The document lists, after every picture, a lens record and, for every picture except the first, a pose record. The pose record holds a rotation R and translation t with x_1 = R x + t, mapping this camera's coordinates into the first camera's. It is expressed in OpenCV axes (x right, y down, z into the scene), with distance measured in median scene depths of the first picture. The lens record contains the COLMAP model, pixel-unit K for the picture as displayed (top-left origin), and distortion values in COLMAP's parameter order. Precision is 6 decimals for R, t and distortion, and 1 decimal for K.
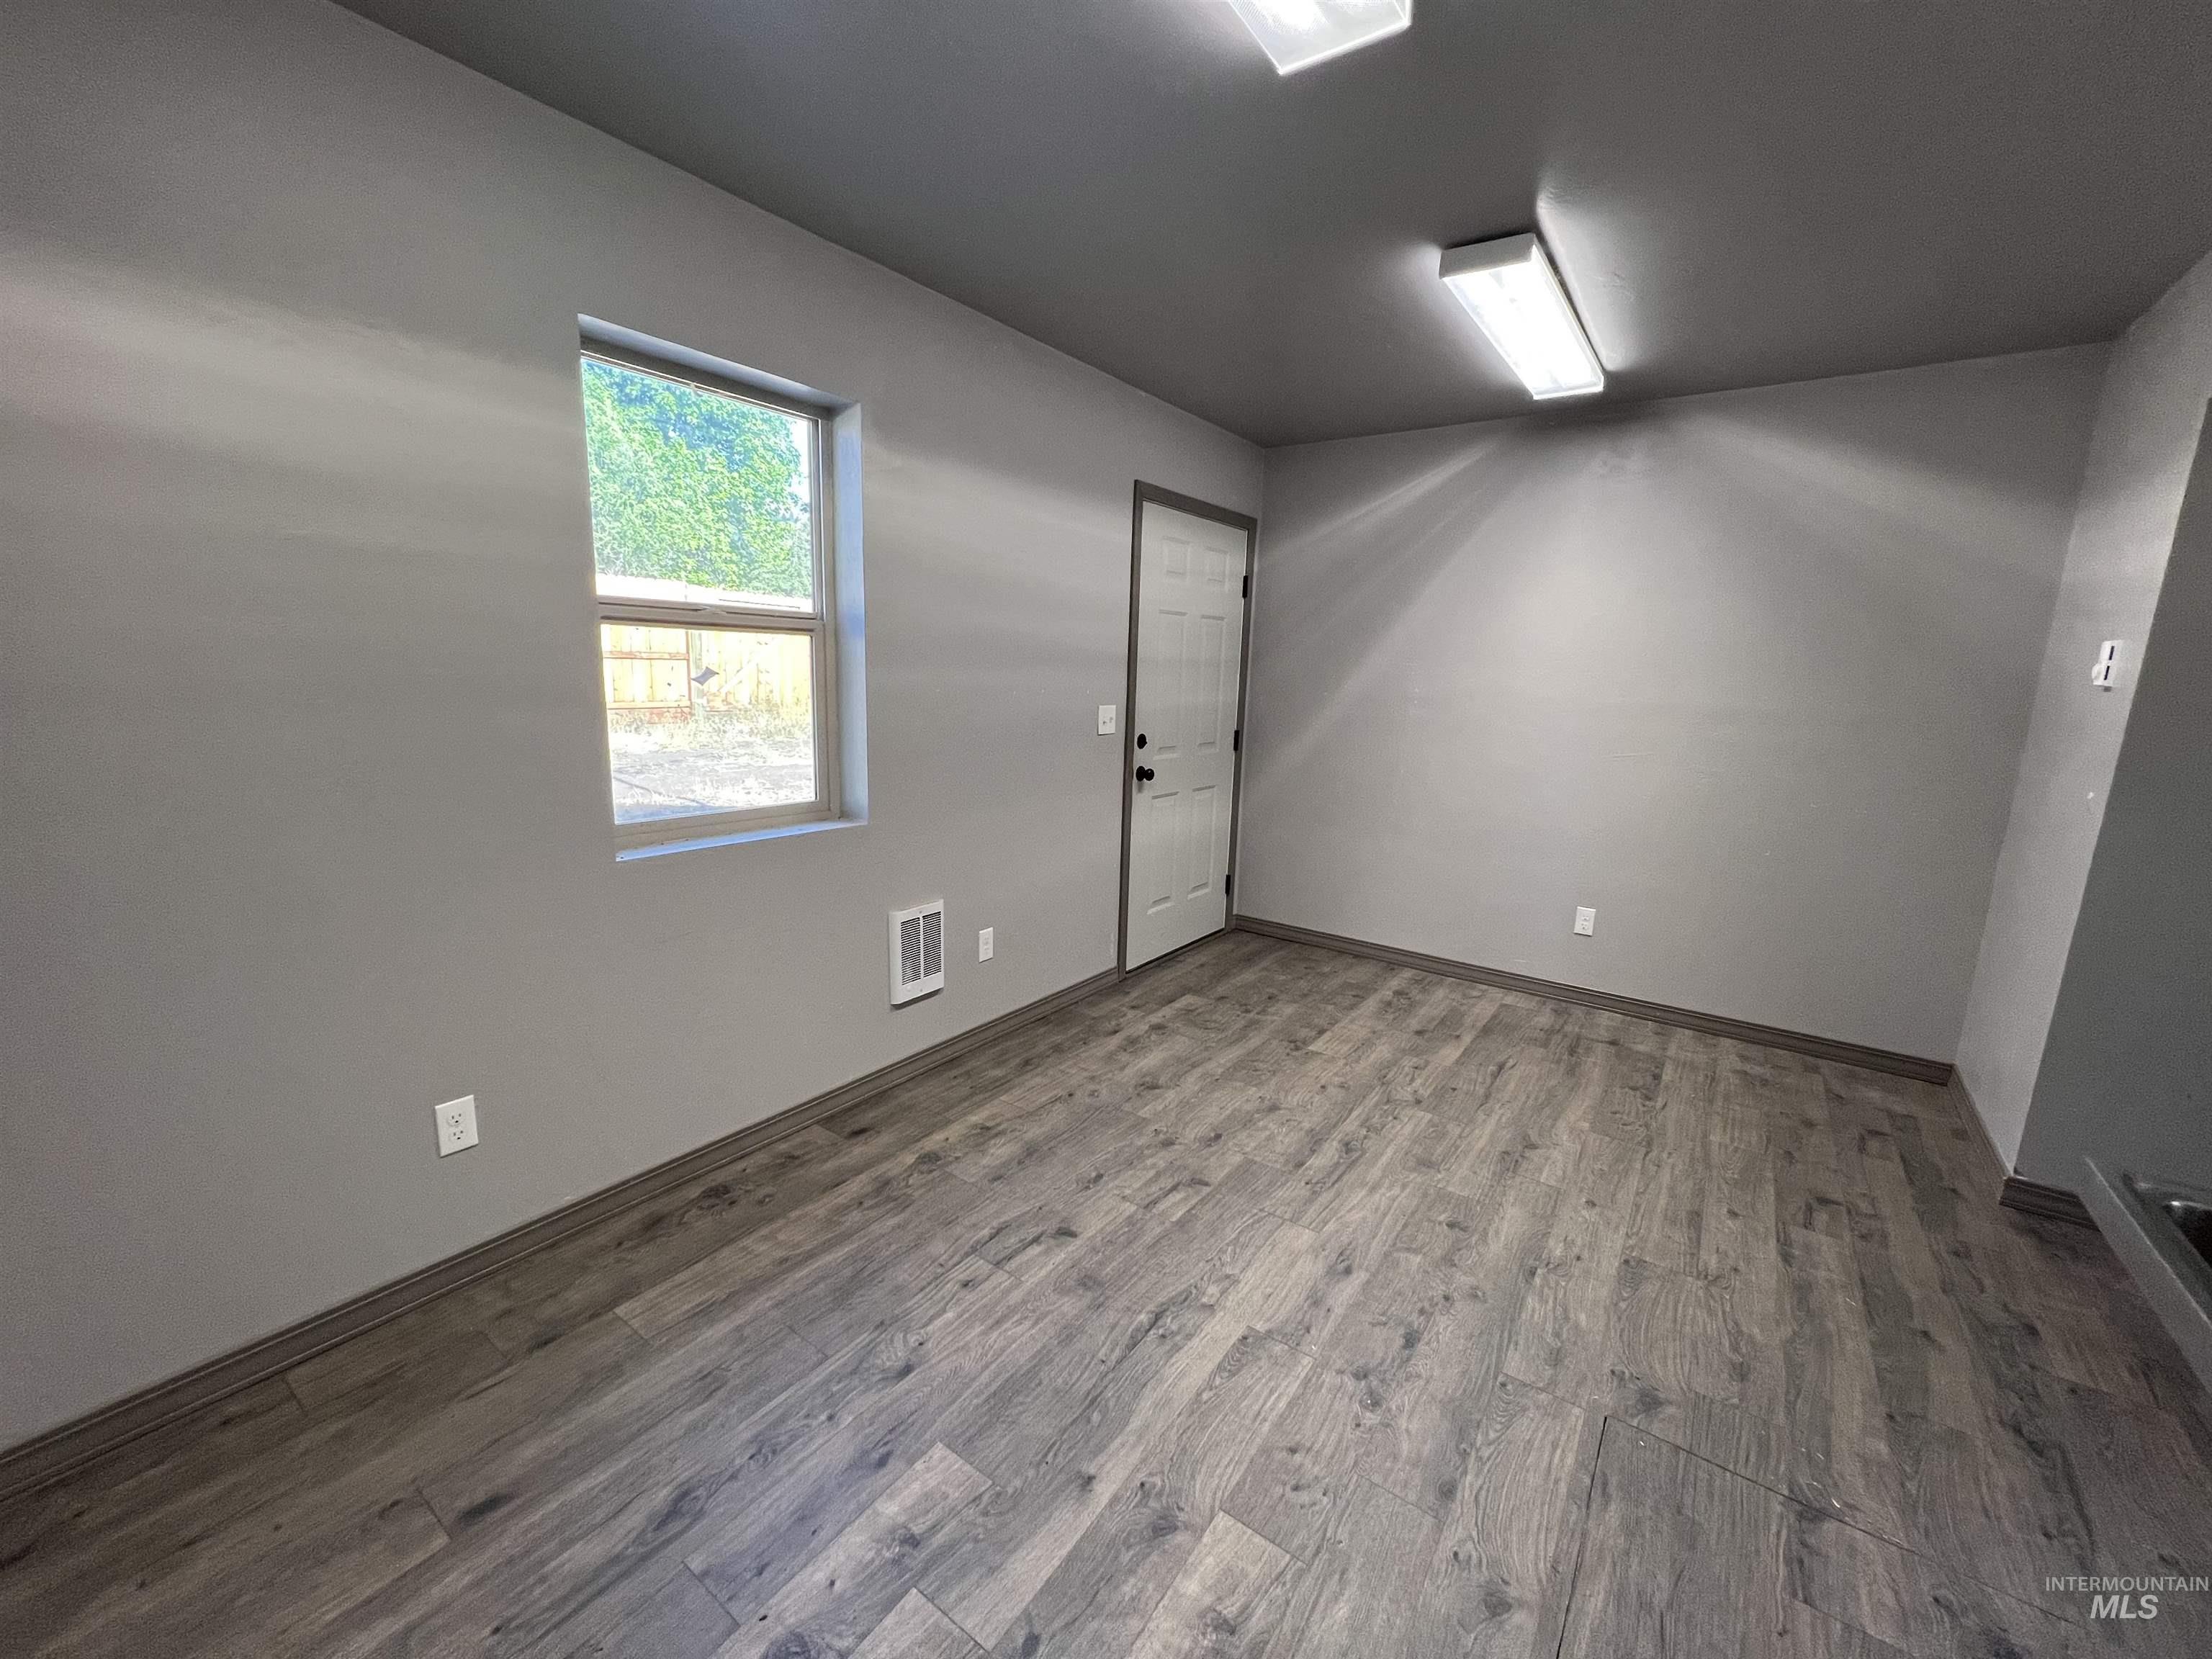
lens RADIAL K [[883.1, 0, 1110.0], [0, 883.1, 832.1], [0, 0, 1]] dist [-0.001423, 0.000560]
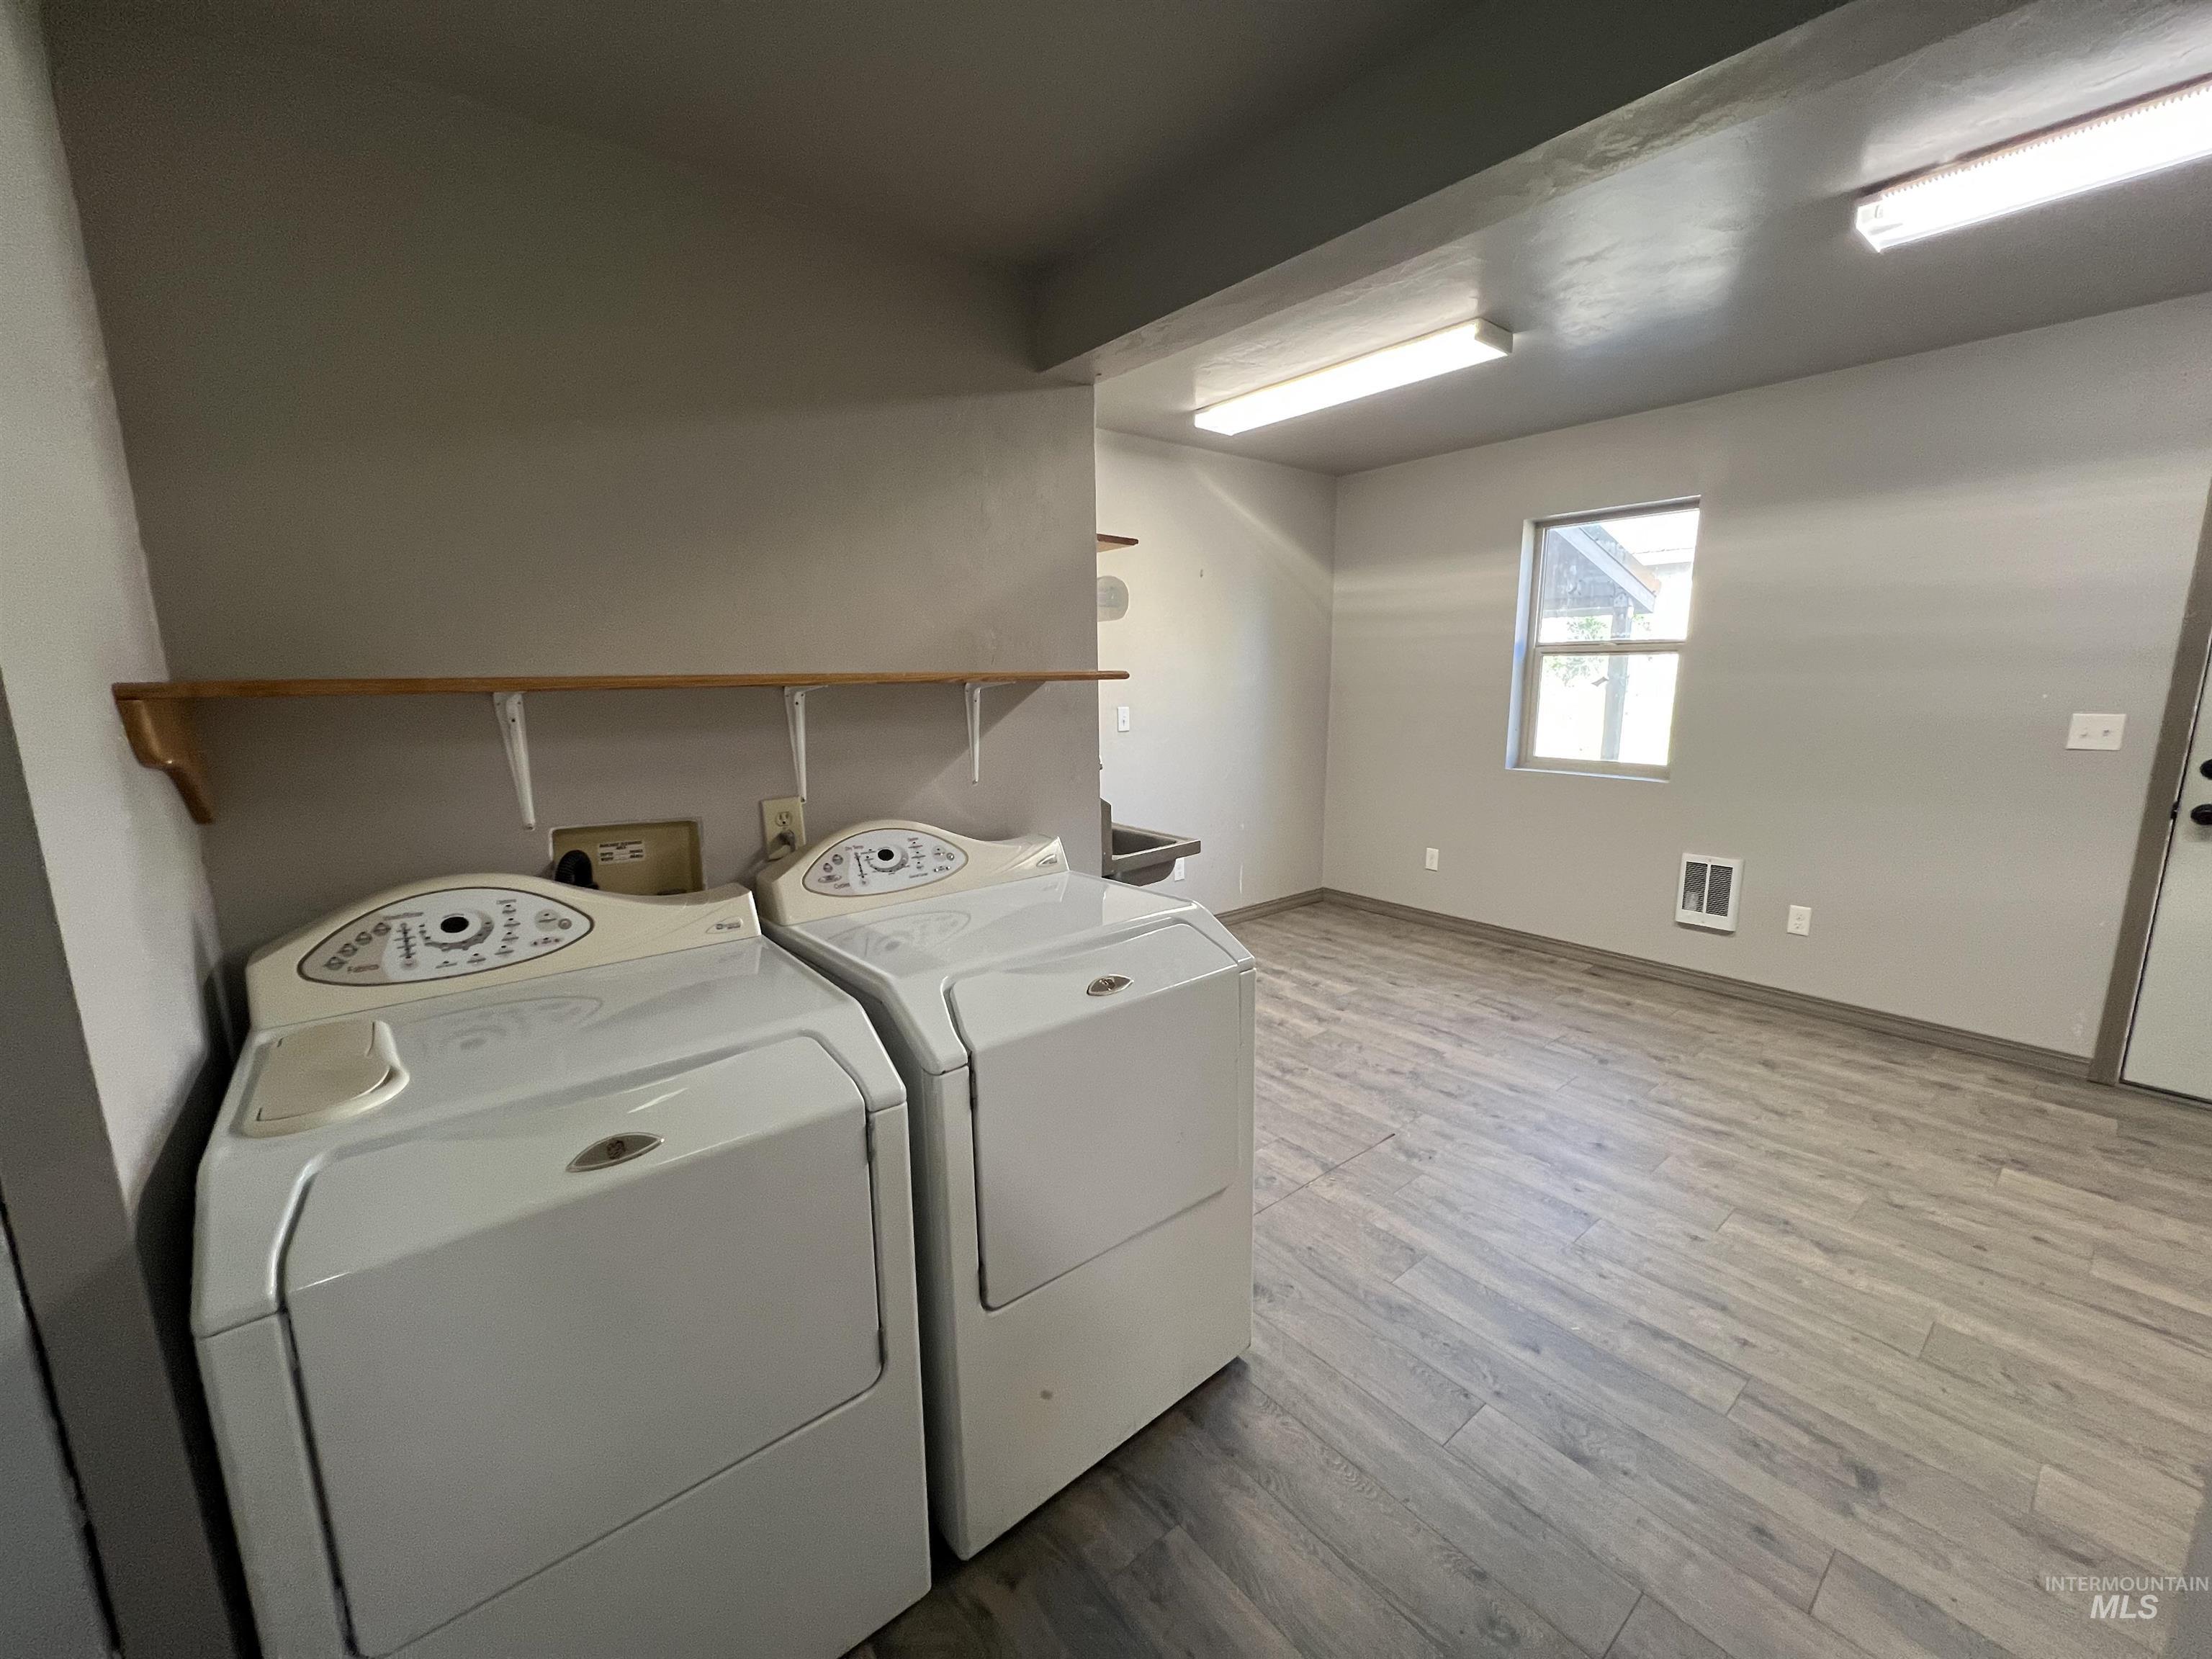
lens RADIAL K [[883.1, 0, 1108.3], [0, 883.1, 833.5], [0, 0, 1]] dist [-0.001423, 0.000560]
pose [[-0.260715, 0.145127, -0.954445, 1.415888], [-0.178127, 0.964431, 0.195302, -0.050260], [0.948841, 0.220931, -0.225590, 0.500175]]
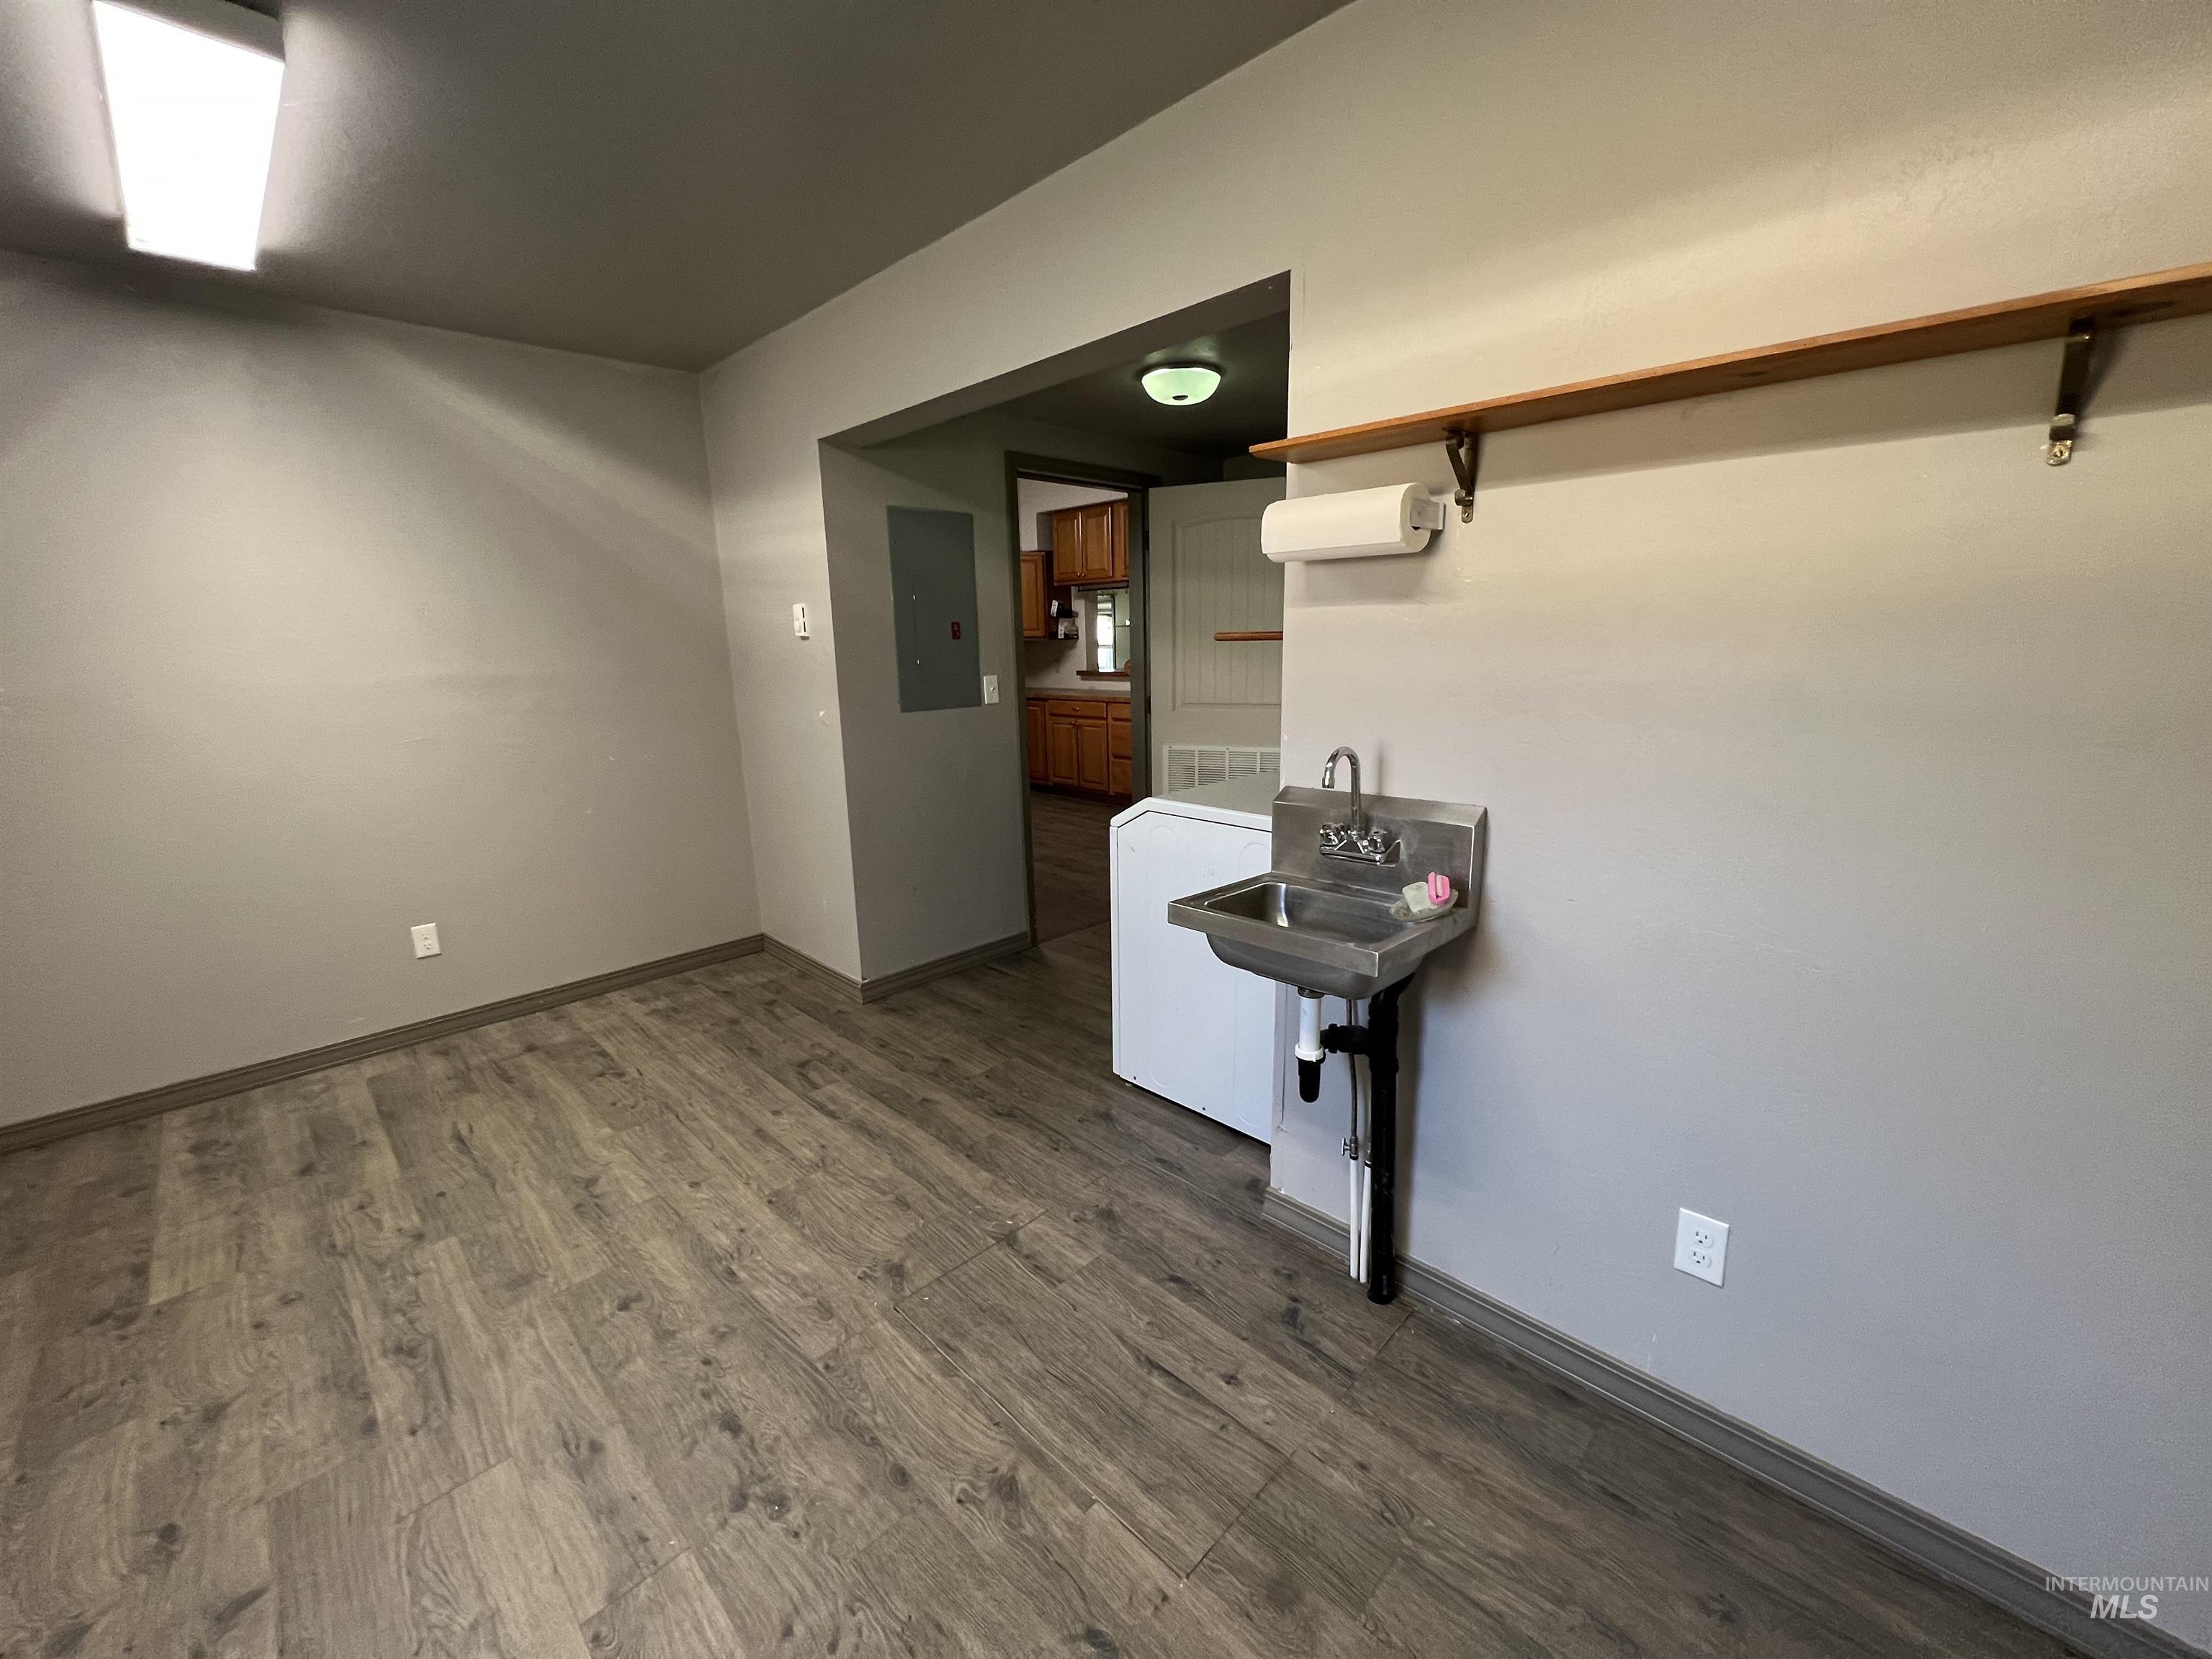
lens RADIAL K [[883.1, 0, 1107.7], [0, 883.1, 828.6], [0, 0, 1]] dist [-0.001423, 0.000560]
pose [[0.155261, -0.245801, 0.956805, -0.208642], [0.209254, 0.954755, 0.211319, -0.063240], [-0.965457, 0.167406, 0.199671, 0.275908]]
